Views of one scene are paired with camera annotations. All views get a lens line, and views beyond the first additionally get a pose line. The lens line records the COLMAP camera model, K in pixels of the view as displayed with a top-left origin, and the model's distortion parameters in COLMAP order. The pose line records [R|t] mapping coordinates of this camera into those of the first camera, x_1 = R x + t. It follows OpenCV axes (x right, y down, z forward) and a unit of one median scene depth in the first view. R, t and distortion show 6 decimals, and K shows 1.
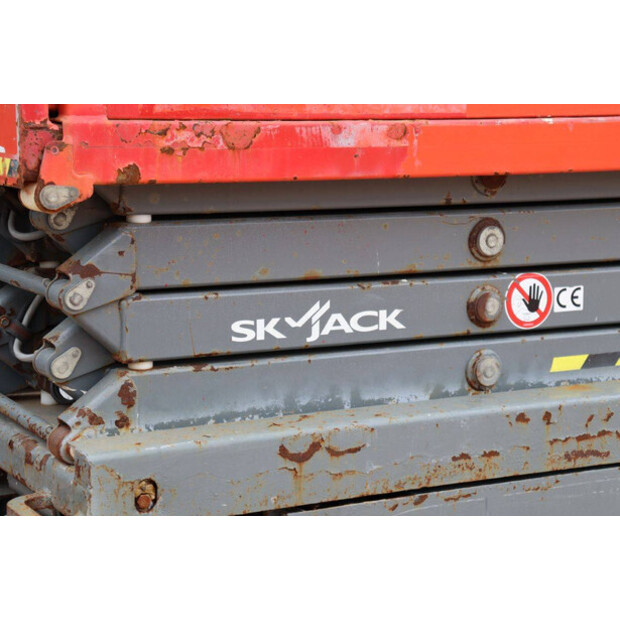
lens RADIAL K [[1469.7, 0, 308.1], [0, 1469.7, 298.3], [0, 0, 1]] dist [0.416014, 0.635487]
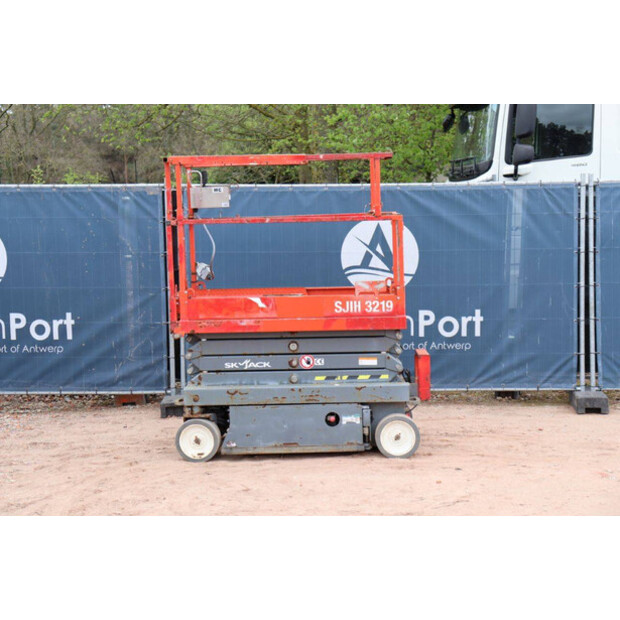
lens RADIAL K [[1152.3, 0, 310.9], [0, 1152.3, 299.5], [0, 0, 1]] dist [0.257574, 0.094003]
pose [[0.872844, 0.019479, -0.487610, 1.776747], [-0.040631, 0.998635, -0.032837, -0.068351], [0.486304, 0.048473, 0.872444, -1.825003]]
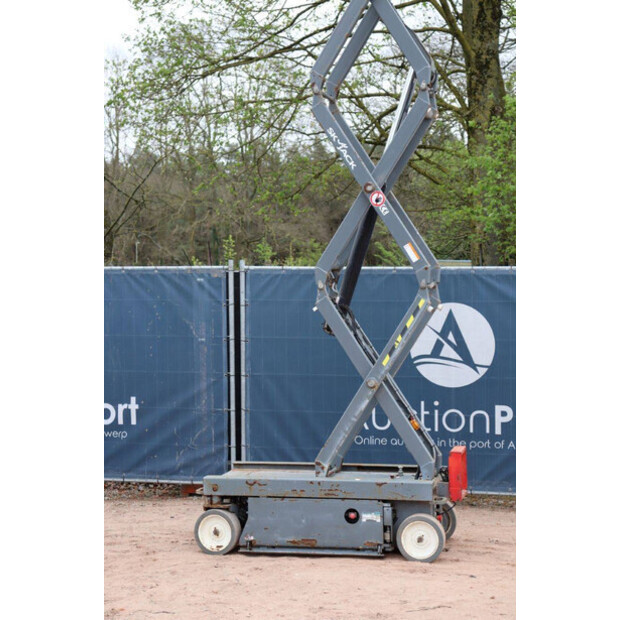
lens RADIAL K [[1378.8, 0, 309.2], [0, 1378.8, 303.6], [0, 0, 1]] dist [0.393734, 0.182149]
pose [[0.753626, 0.001656, -0.657301, 2.622960], [-0.073348, 0.993963, -0.081592, -0.095131], [0.653198, 0.109702, 0.749198, -1.878703]]
